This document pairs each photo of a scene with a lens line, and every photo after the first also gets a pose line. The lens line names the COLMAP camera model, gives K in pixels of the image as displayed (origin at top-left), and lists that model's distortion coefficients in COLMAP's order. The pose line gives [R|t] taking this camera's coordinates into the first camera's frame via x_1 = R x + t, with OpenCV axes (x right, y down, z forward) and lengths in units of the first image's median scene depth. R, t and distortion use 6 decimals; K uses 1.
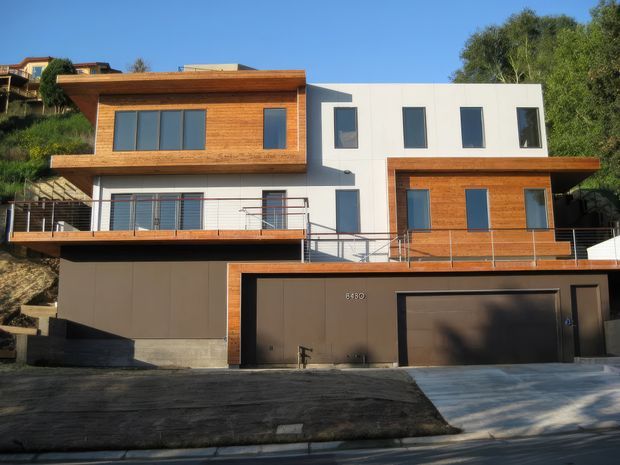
lens RADIAL K [[665.9, 0, 310.0], [0, 665.9, 232.5], [0, 0, 1]] dist [-0.120441, 0.006369]
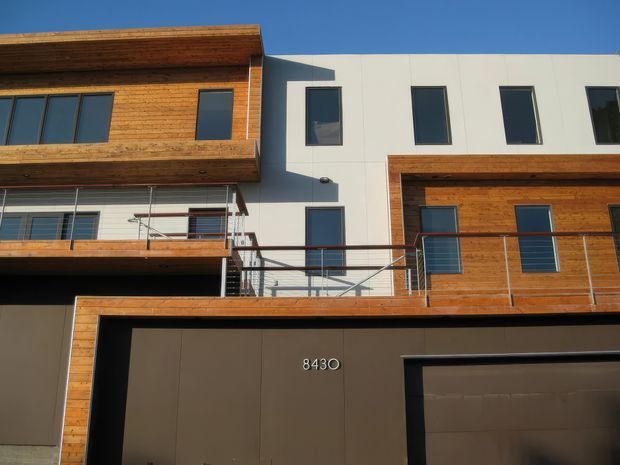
lens RADIAL K [[665.9, 0, 310.0], [0, 665.9, 232.5], [0, 0, 1]] dist [-0.120441, 0.006369]
pose [[0.999657, -0.001706, -0.026127, 0.058213], [-0.002930, 0.984316, -0.176392, 0.068936], [0.026018, 0.176408, 0.983973, 0.389545]]
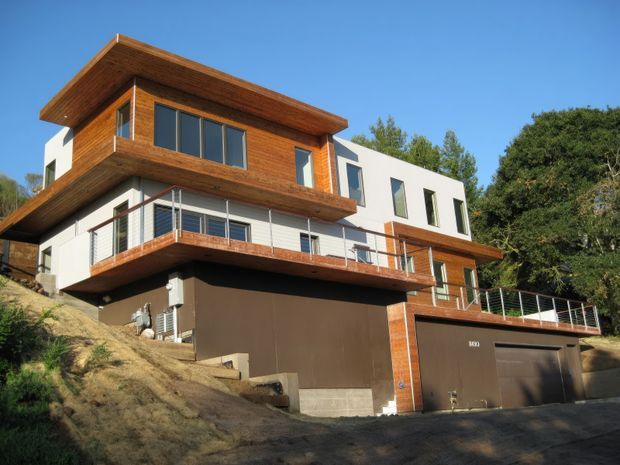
lens RADIAL K [[665.9, 0, 310.0], [0, 665.9, 232.5], [0, 0, 1]] dist [-0.120441, 0.006369]
pose [[0.727880, 0.162928, 0.666067, -0.674481], [-0.068799, 0.983813, -0.165468, 0.089020], [-0.682244, 0.074616, 0.727307, 0.315281]]
